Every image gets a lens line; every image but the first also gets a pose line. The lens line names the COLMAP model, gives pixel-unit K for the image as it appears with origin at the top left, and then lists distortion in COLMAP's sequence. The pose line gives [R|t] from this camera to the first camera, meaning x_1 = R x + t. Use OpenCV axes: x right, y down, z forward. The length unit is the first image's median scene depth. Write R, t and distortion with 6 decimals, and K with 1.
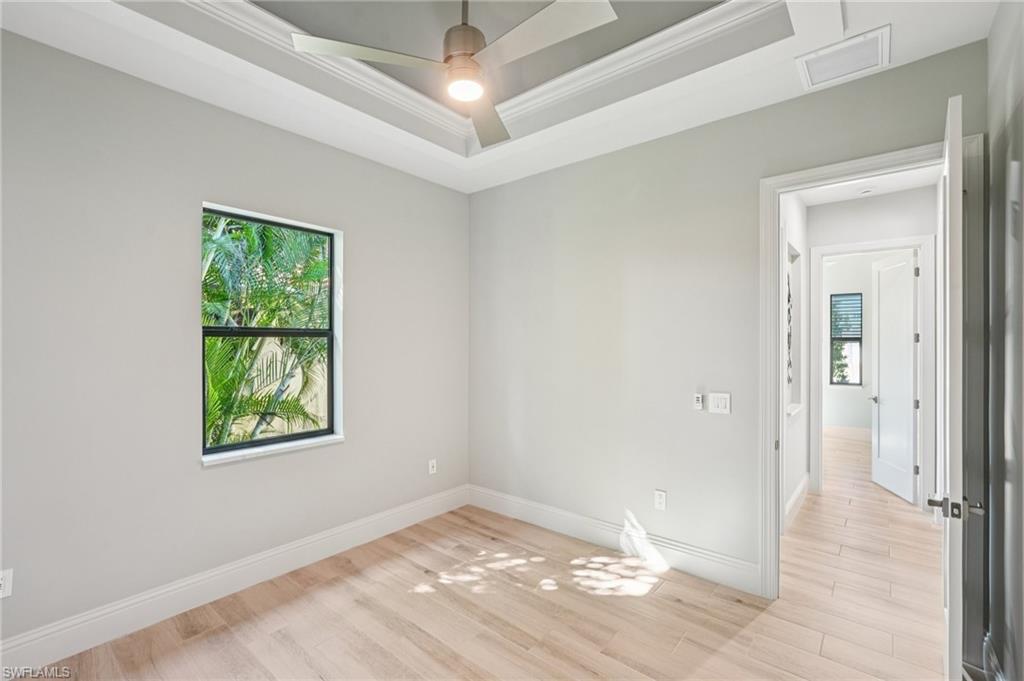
lens RADIAL K [[450.0, 0, 512.7], [0, 450.0, 342.5], [0, 0, 1]] dist [-0.012679, 0.006122]
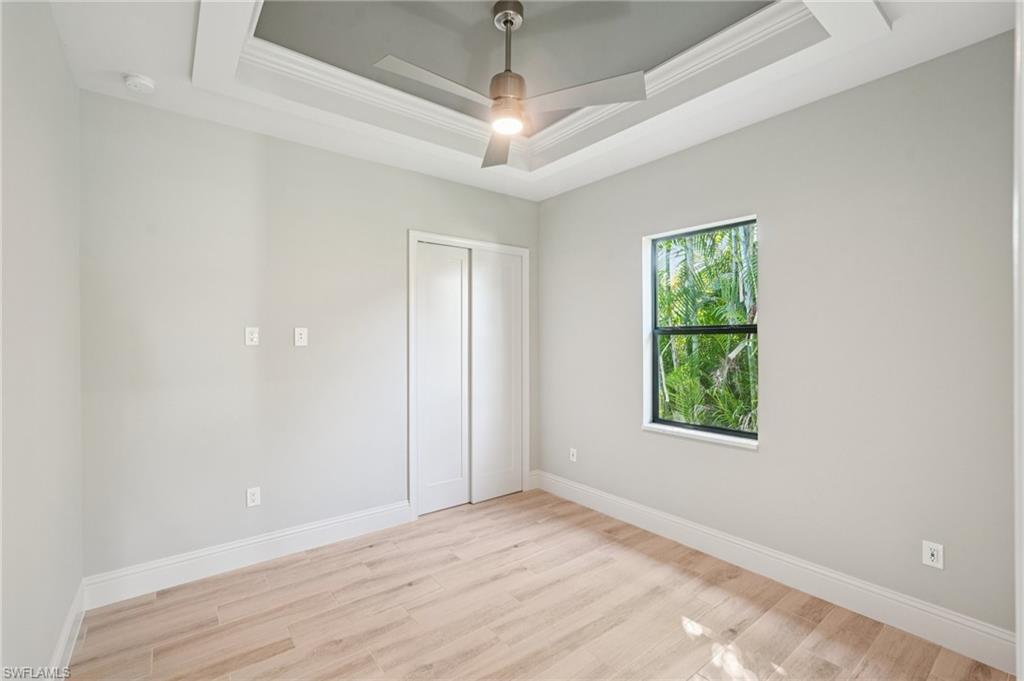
lens RADIAL K [[450.0, 0, 513.9], [0, 450.0, 340.3], [0, 0, 1]] dist [-0.012679, 0.006122]
pose [[-0.215393, 0.000754, -0.976527, 0.656046], [0.002880, 0.999996, 0.000137, 0.001789], [0.976523, -0.002783, -0.215395, 0.797117]]
